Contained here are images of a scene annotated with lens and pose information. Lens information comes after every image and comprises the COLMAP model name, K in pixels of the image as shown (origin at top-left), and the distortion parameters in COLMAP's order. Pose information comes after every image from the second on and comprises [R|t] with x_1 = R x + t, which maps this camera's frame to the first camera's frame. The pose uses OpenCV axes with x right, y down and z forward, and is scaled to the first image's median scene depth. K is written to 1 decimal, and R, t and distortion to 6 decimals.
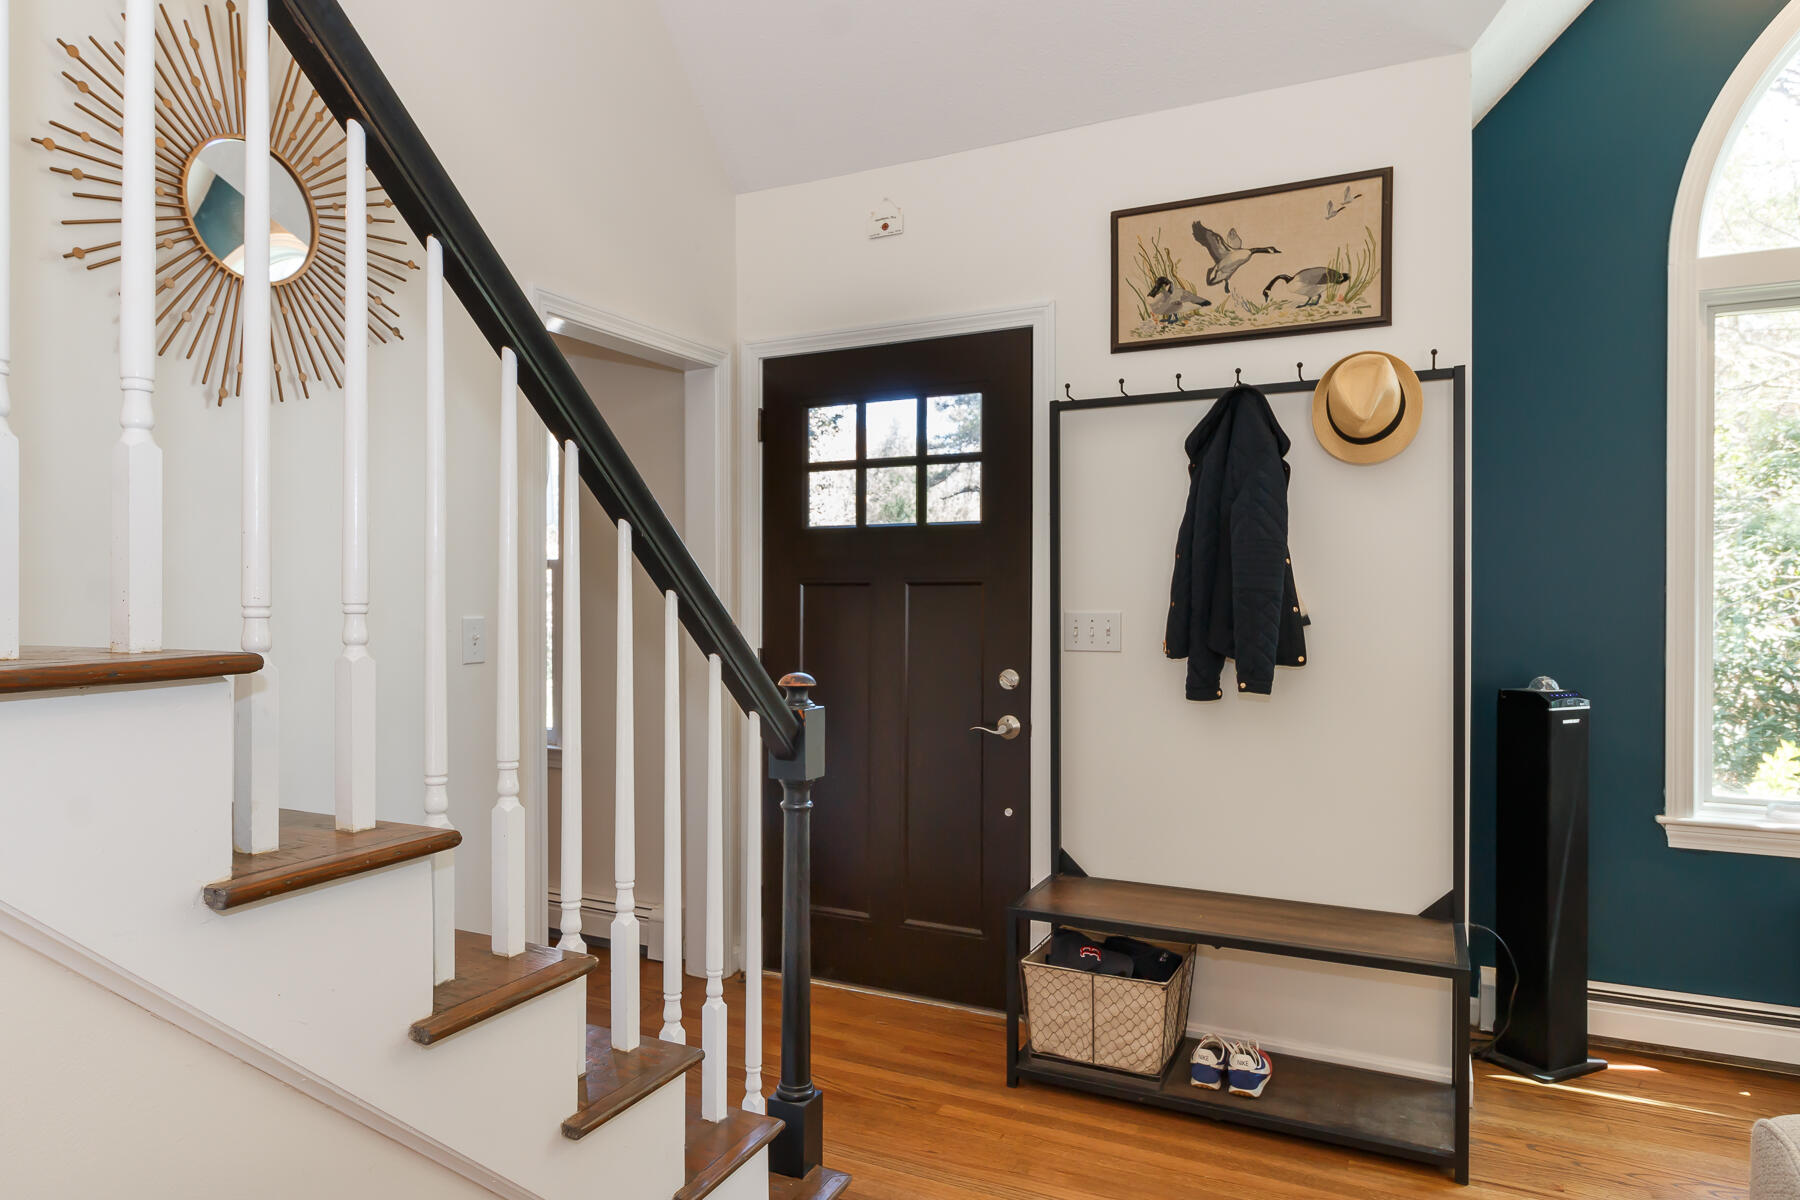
lens RADIAL K [[1044.0, 0, 896.1], [0, 1044.0, 613.3], [0, 0, 1]] dist [0.002266, 0.000295]
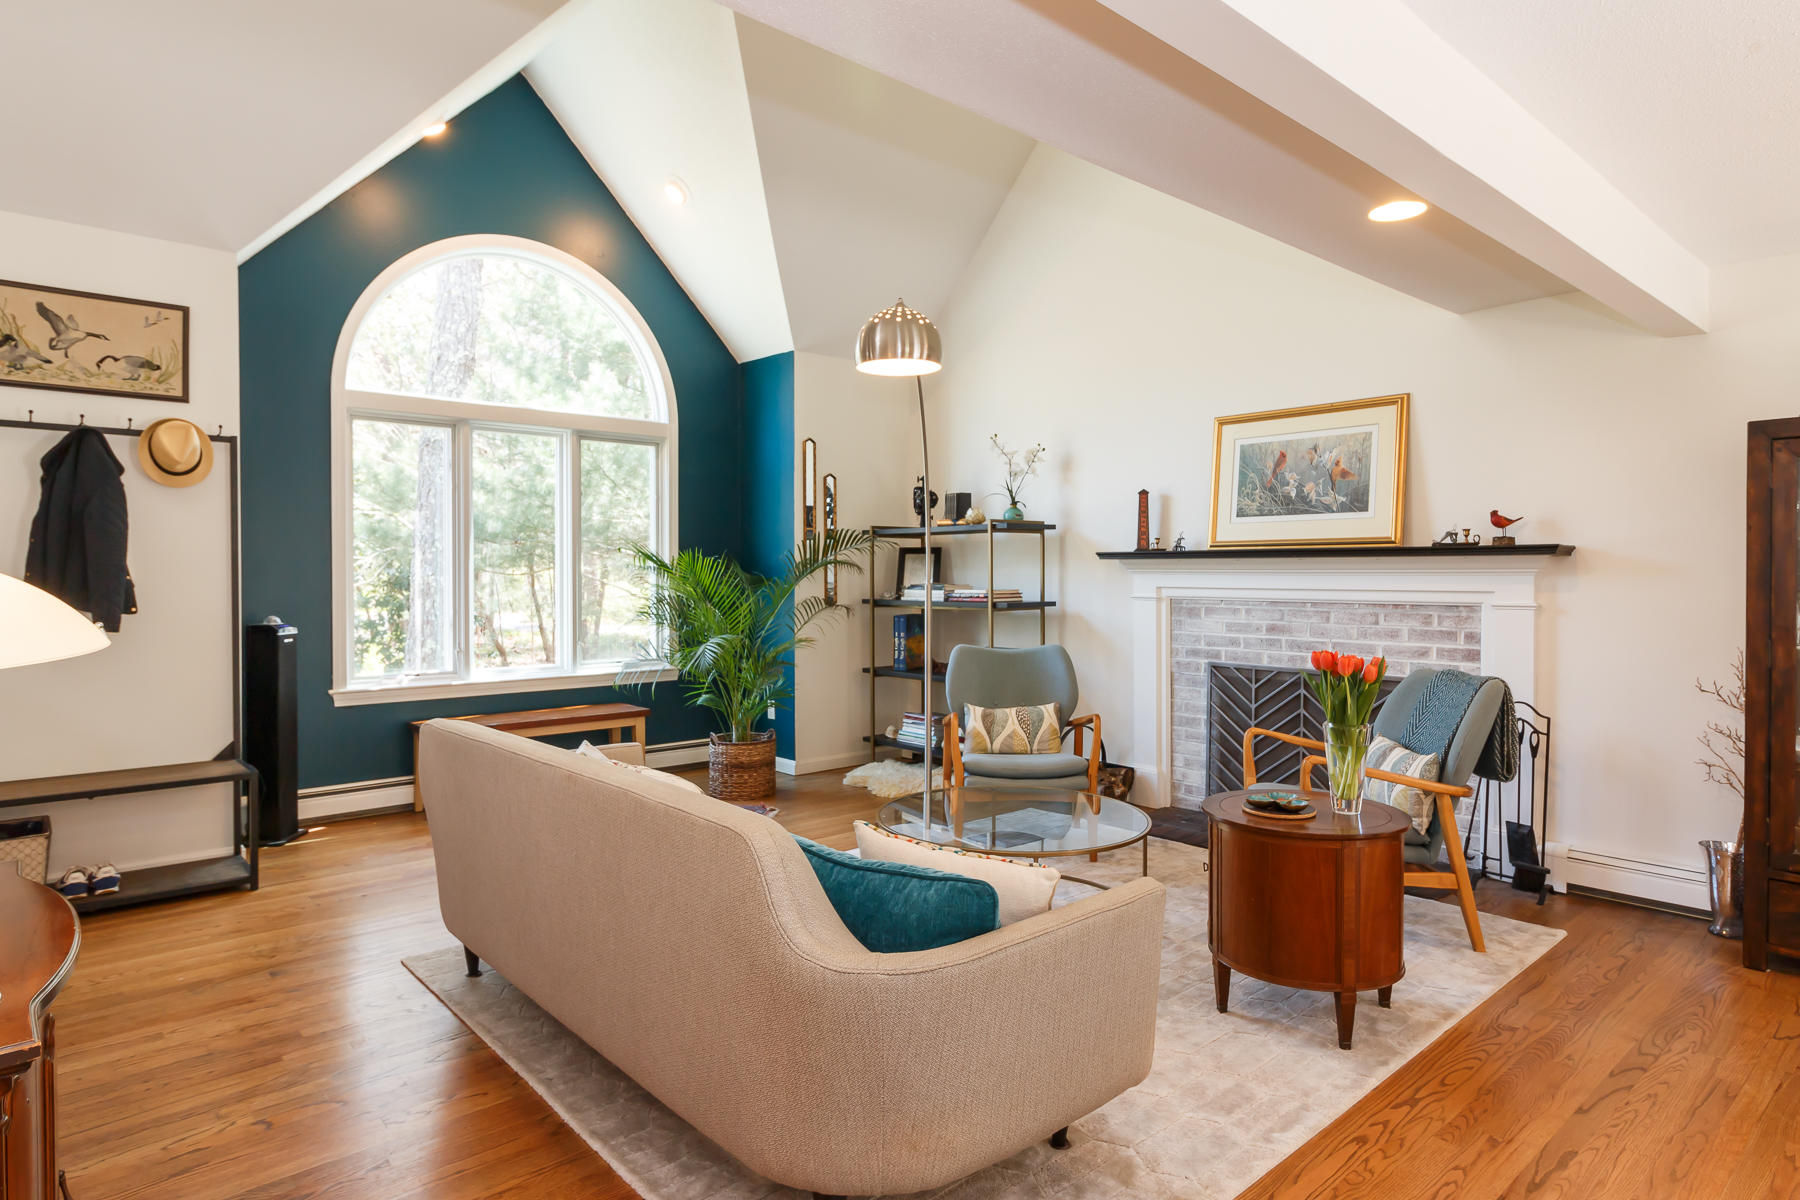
lens RADIAL K [[1012.3, 0, 900.9], [0, 1012.3, 578.1], [0, 0, 1]] dist [-0.000920, -0.002430]
pose [[0.344840, -0.005907, 0.938643, -0.613365], [0.012909, 0.999915, 0.001550, 0.009486], [-0.938573, 0.011582, 0.344887, -0.572938]]
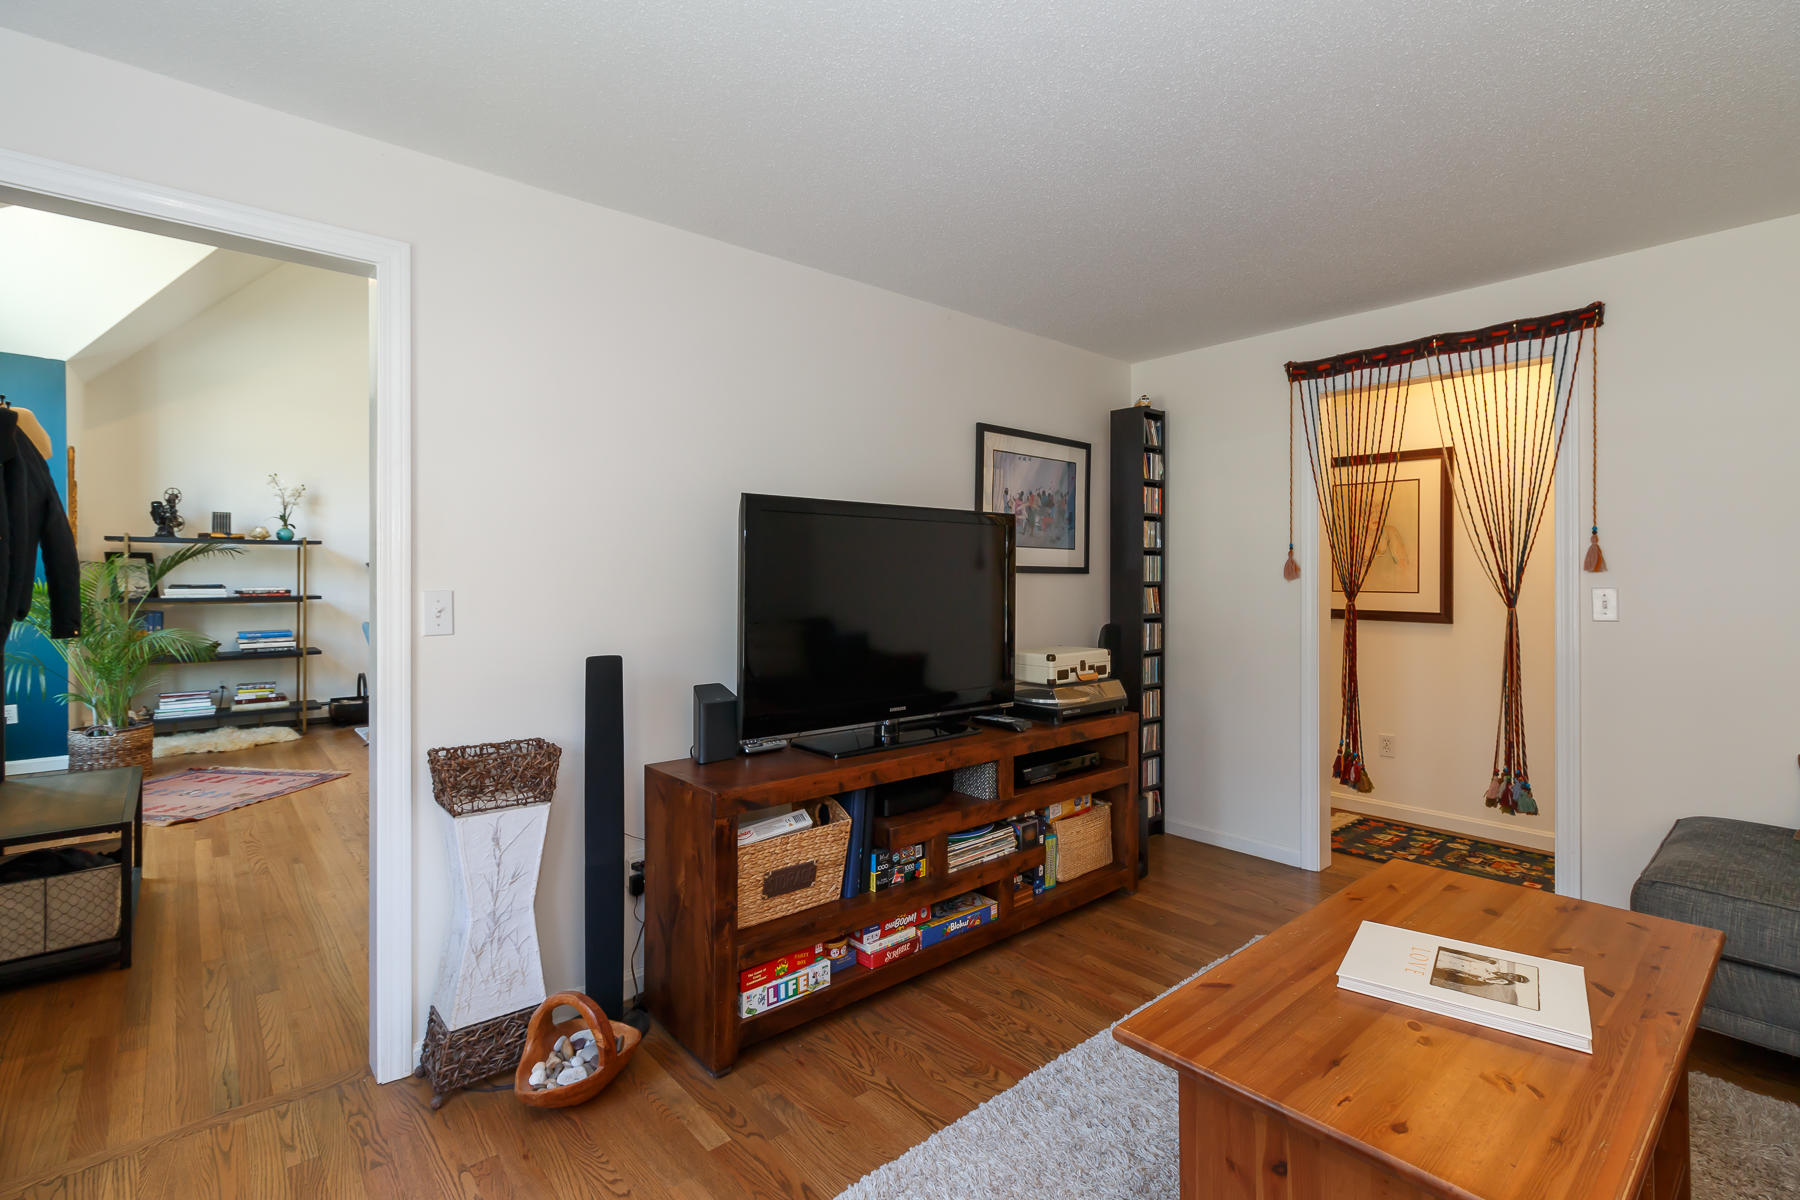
lens RADIAL K [[831.0, 0, 900.3], [0, 831.0, 579.9], [0, 0, 1]] dist [0.001524, -0.000140]
pose [[-0.934994, -0.002870, 0.354653, -1.057409], [0.002762, 0.999878, 0.015373, -0.012306], [-0.354654, 0.015353, -0.934872, 1.505991]]
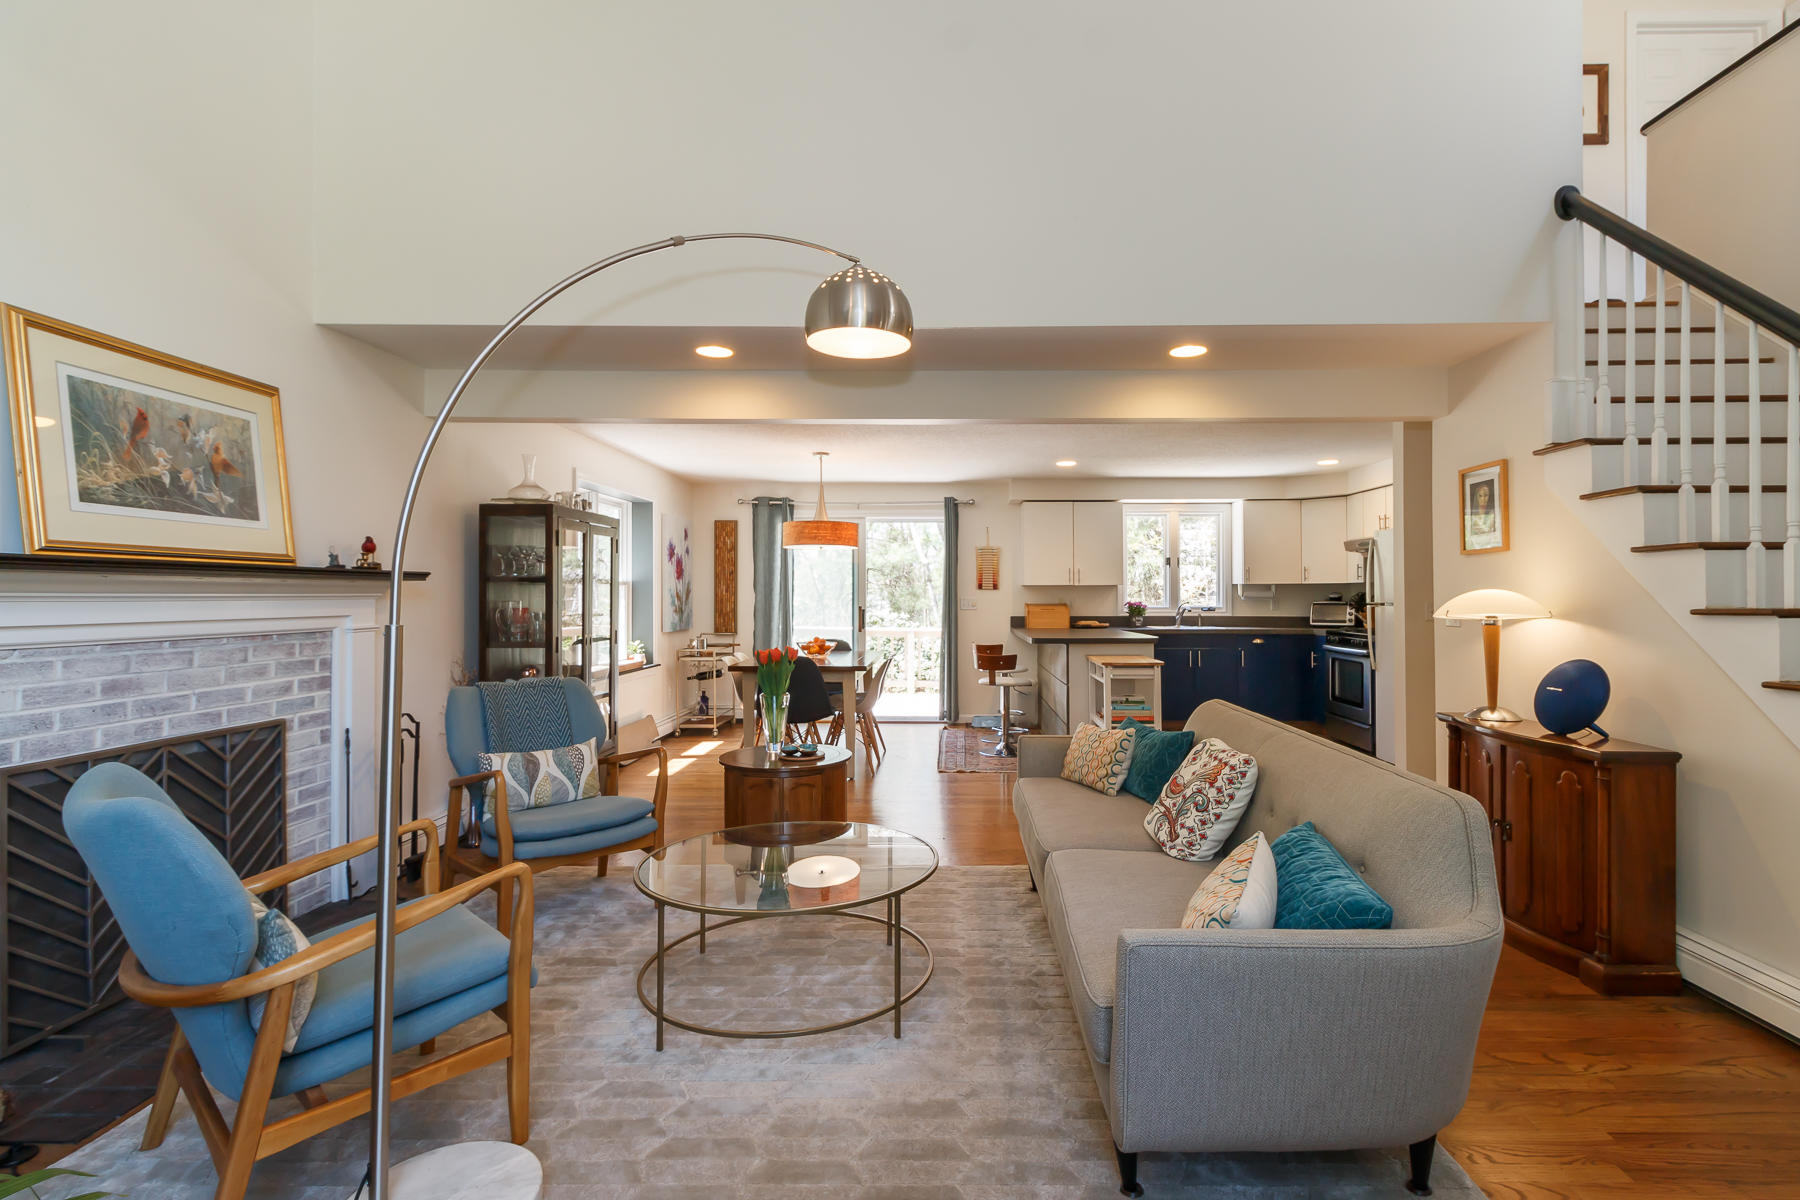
lens RADIAL K [[848.6, 0, 953.3], [0, 848.6, 592.0], [0, 0, 1]] dist [0.001917, -0.000281]
pose [[-0.881604, -0.000867, -0.471988, 0.865576], [-0.004947, 0.999960, 0.007402, -0.005659], [0.471963, 0.008861, -0.881574, 0.643197]]
